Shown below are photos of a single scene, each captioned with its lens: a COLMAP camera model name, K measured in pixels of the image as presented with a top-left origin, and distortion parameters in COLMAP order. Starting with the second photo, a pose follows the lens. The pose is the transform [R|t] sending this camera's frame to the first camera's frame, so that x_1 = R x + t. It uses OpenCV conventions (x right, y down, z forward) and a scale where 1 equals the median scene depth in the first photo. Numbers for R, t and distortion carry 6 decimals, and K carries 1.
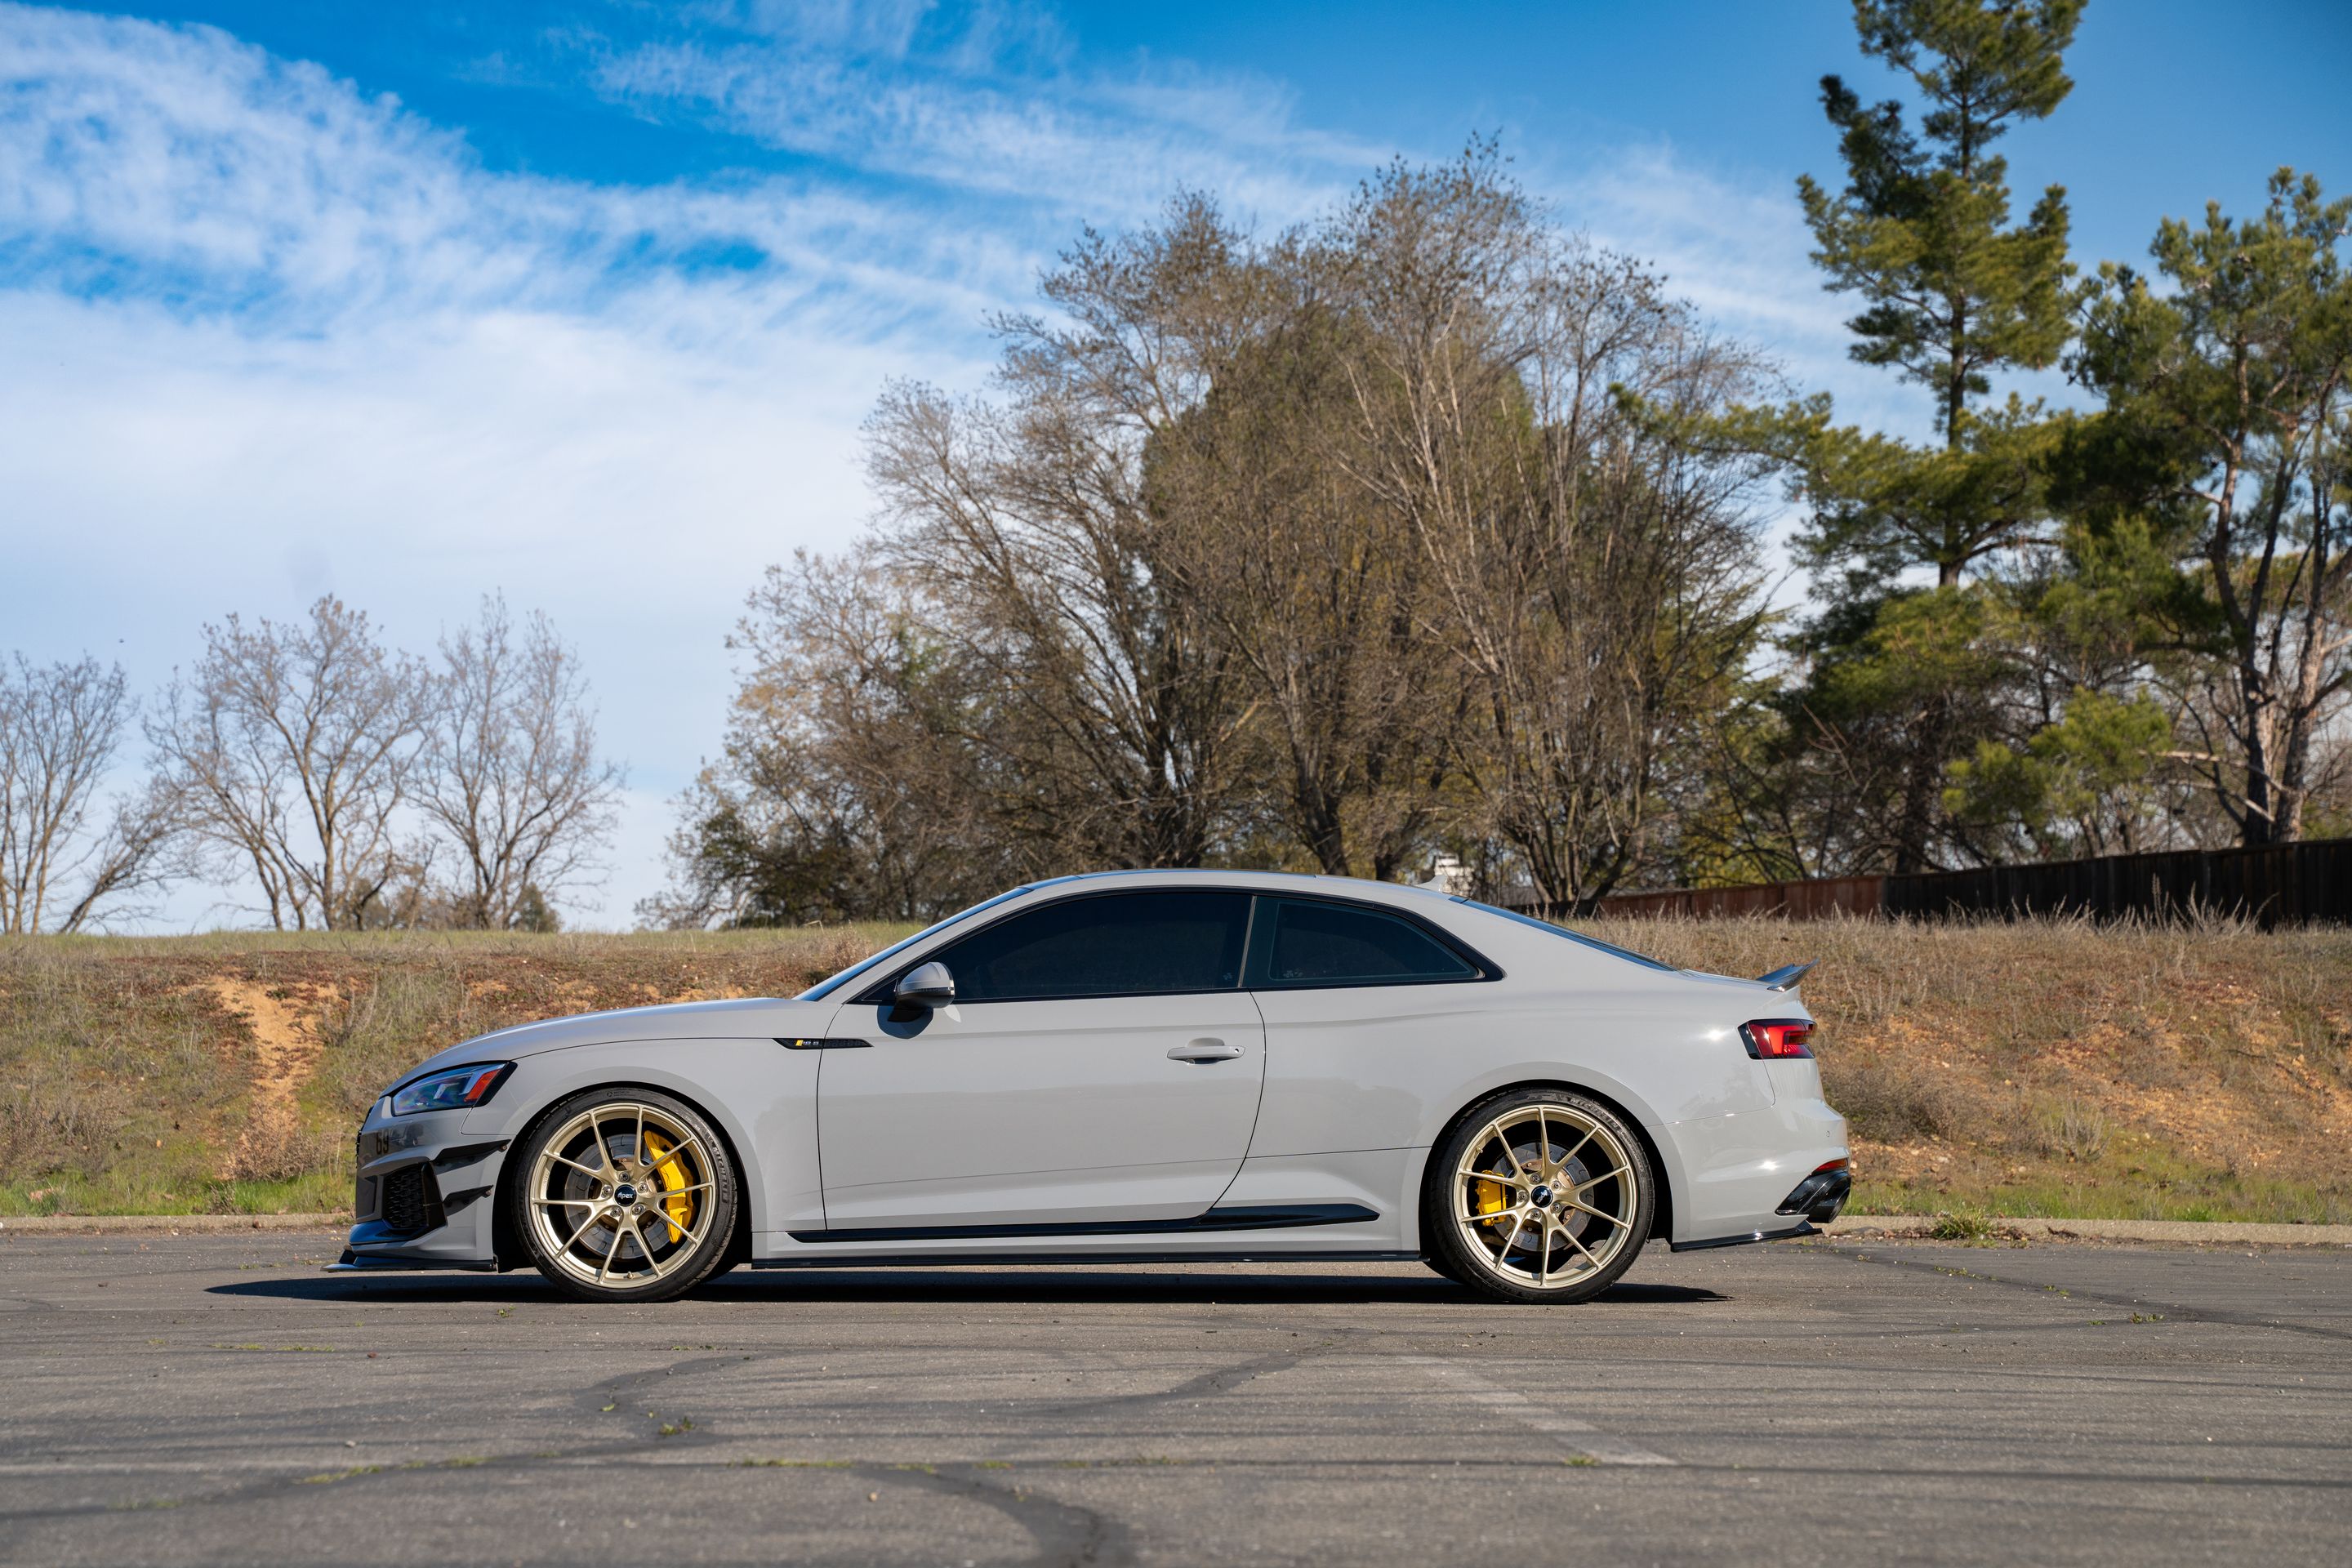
lens RADIAL K [[4540.8, 0, 1170.5], [0, 4540.8, 798.2], [0, 0, 1]] dist [0.209813, 0.350532]
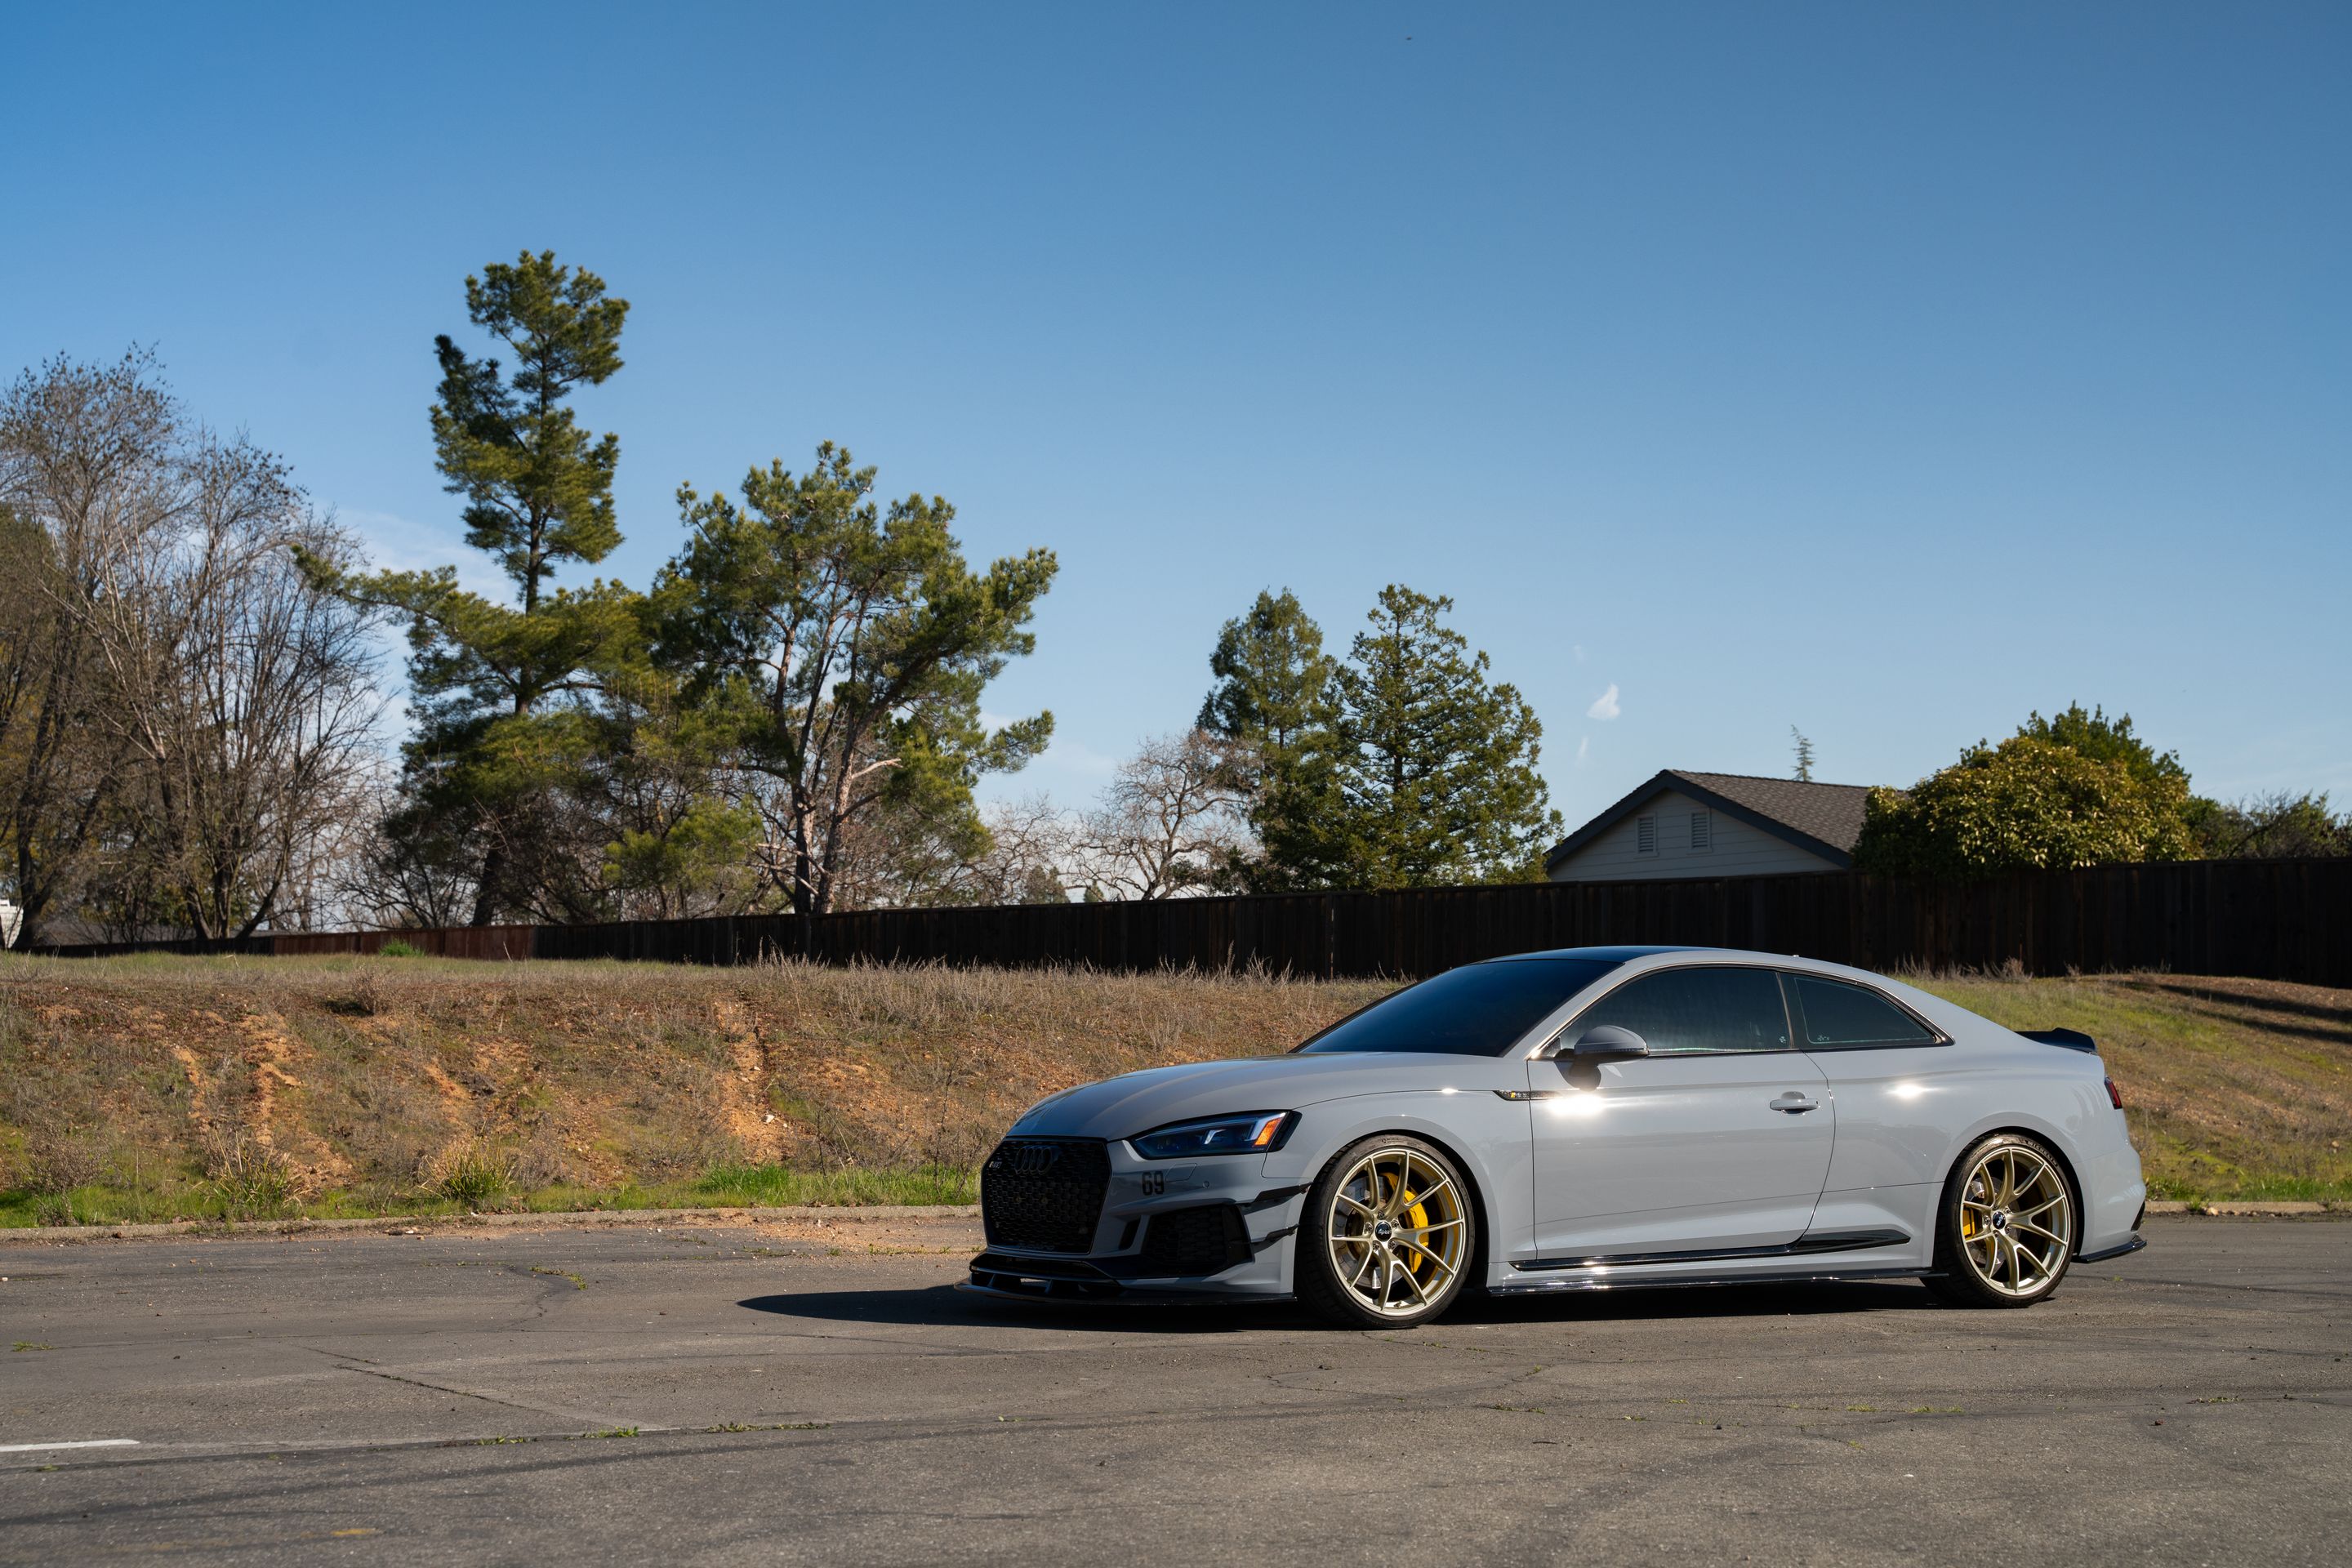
lens RADIAL K [[3167.4, 0, 1176.8], [0, 3167.4, 787.3], [0, 0, 1]] dist [0.044052, 0.179077]
pose [[0.879373, 0.047955, 0.473712, -0.125493], [-0.035804, 0.998758, -0.034642, 0.001727], [-0.474785, 0.013502, 0.879998, 0.080078]]
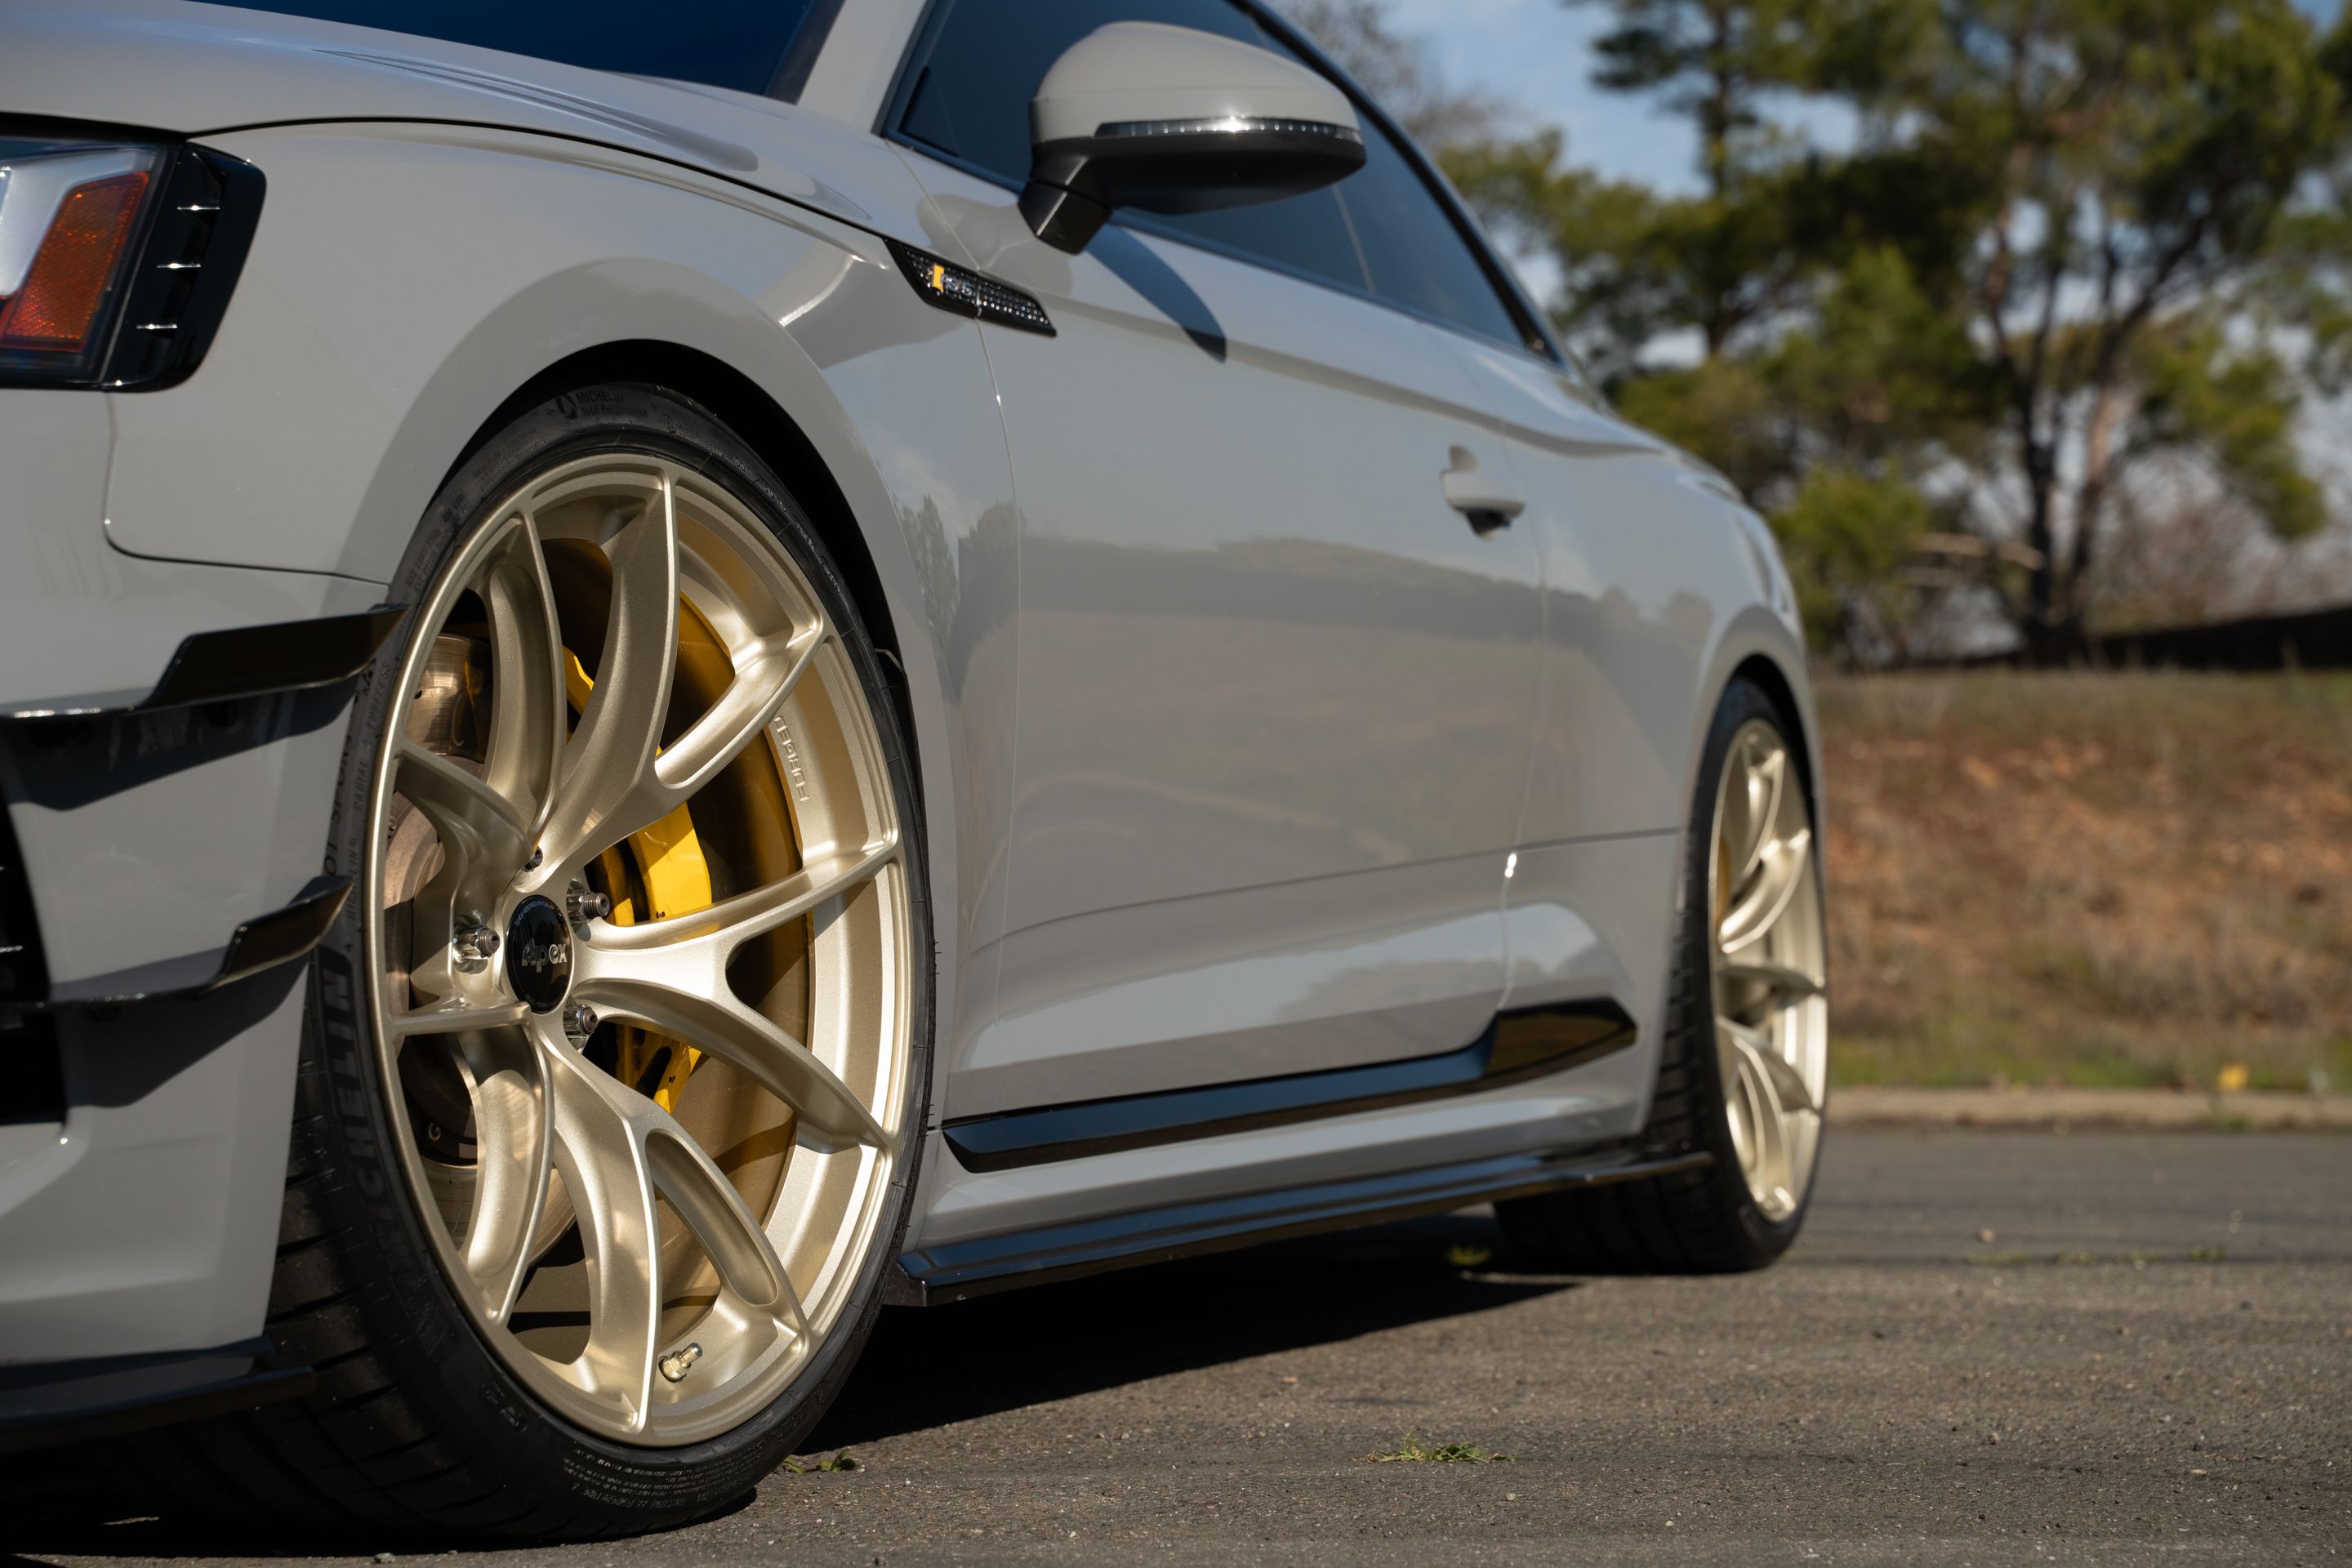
lens RADIAL K [[4788.9, 0, 1176.8], [0, 4788.9, 797.3], [0, 0, 1]] dist [0.250759, 0.385993]
pose [[0.999850, -0.013323, 0.011055, 0.071141], [0.013077, 0.999671, 0.022060, 0.014545], [-0.011346, -0.021913, 0.999696, 0.135249]]
